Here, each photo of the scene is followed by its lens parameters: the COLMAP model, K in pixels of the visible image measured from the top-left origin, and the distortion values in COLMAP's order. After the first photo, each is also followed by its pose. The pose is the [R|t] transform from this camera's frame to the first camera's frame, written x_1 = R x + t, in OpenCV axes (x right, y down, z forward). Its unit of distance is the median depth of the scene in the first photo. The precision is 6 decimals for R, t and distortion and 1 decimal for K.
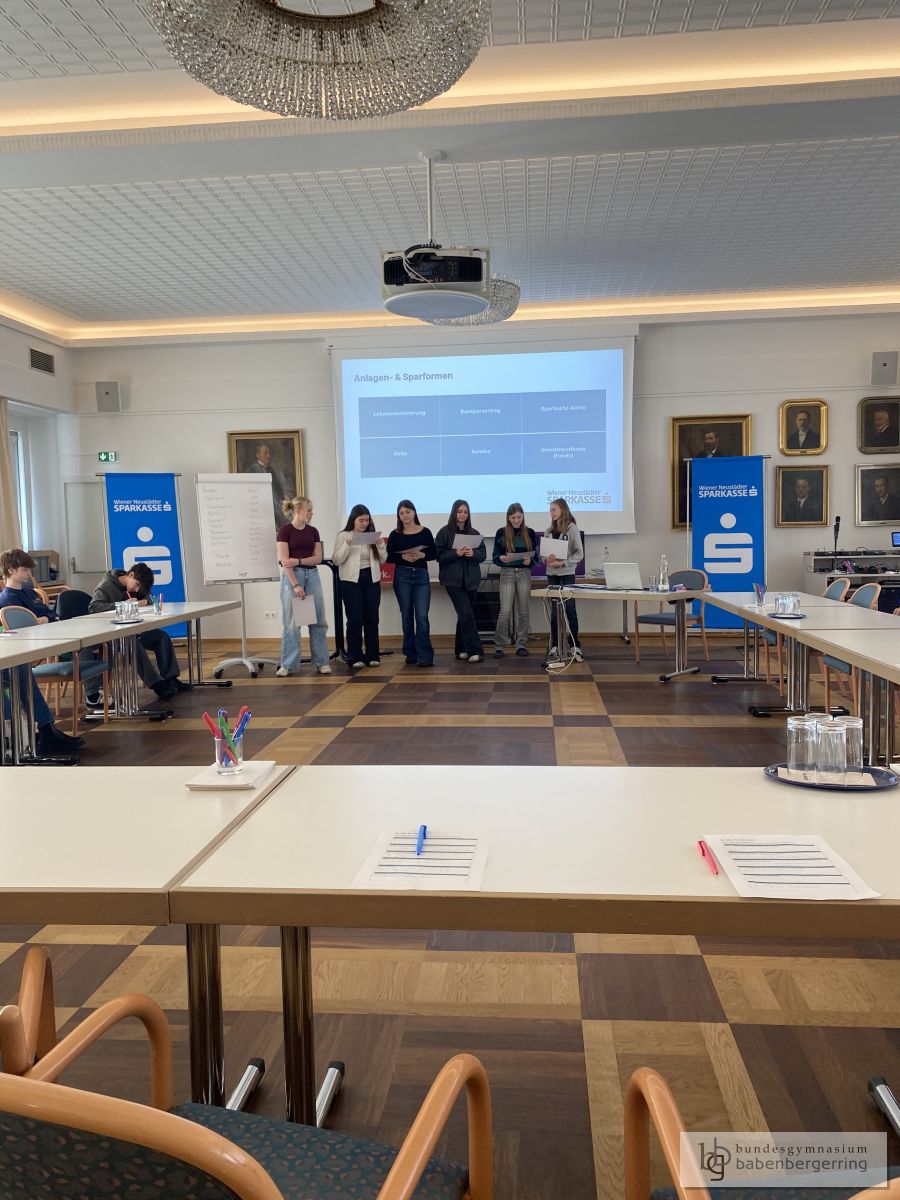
lens RADIAL K [[914.4, 0, 450.0], [0, 914.4, 600.0], [0, 0, 1]] dist [0.041803, -0.059267]
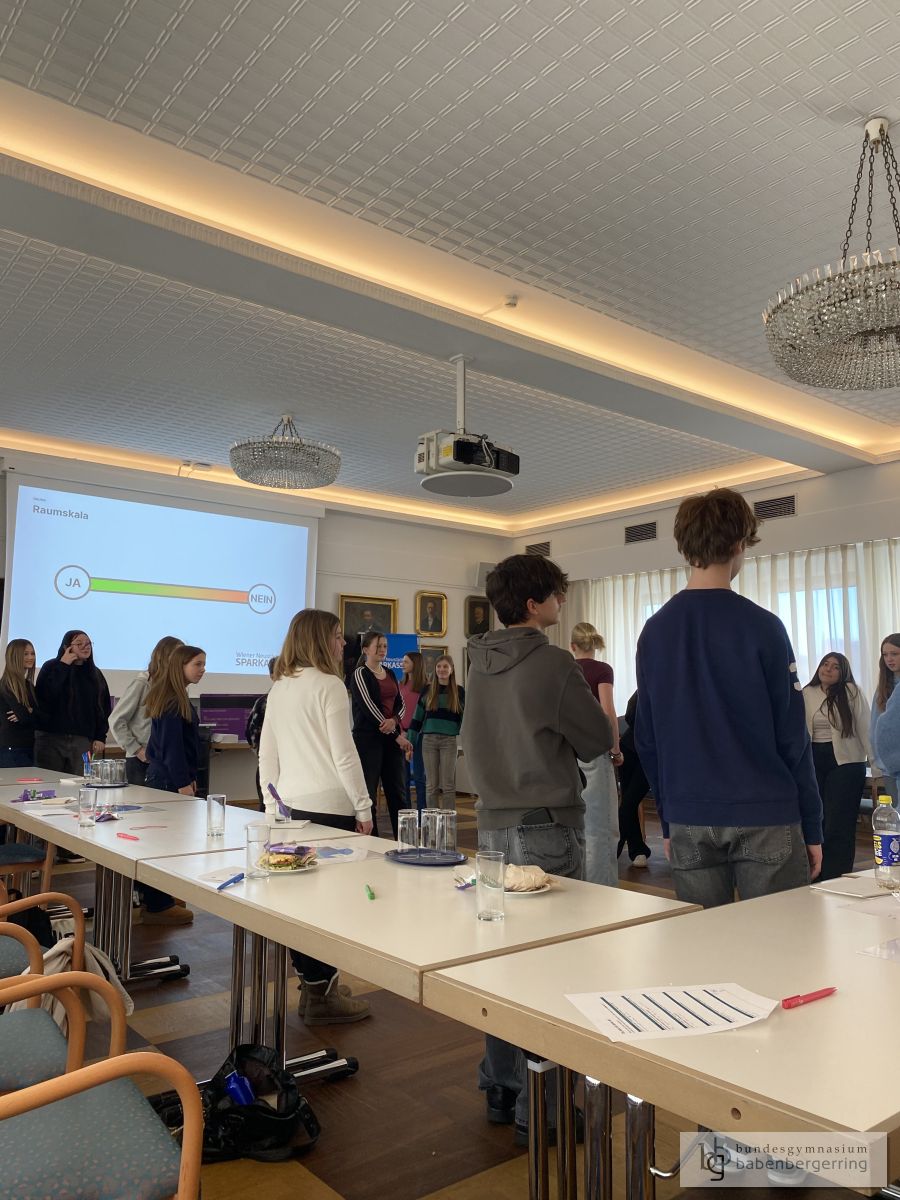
lens RADIAL K [[911.7, 0, 450.0], [0, 911.7, 600.0], [0, 0, 1]] dist [0.120417, -0.259998]
pose [[0.723326, 0.104364, 0.682575, -0.419529], [0.027378, 0.983400, -0.179372, 0.009717], [-0.689964, 0.148432, 0.708461, 0.130722]]
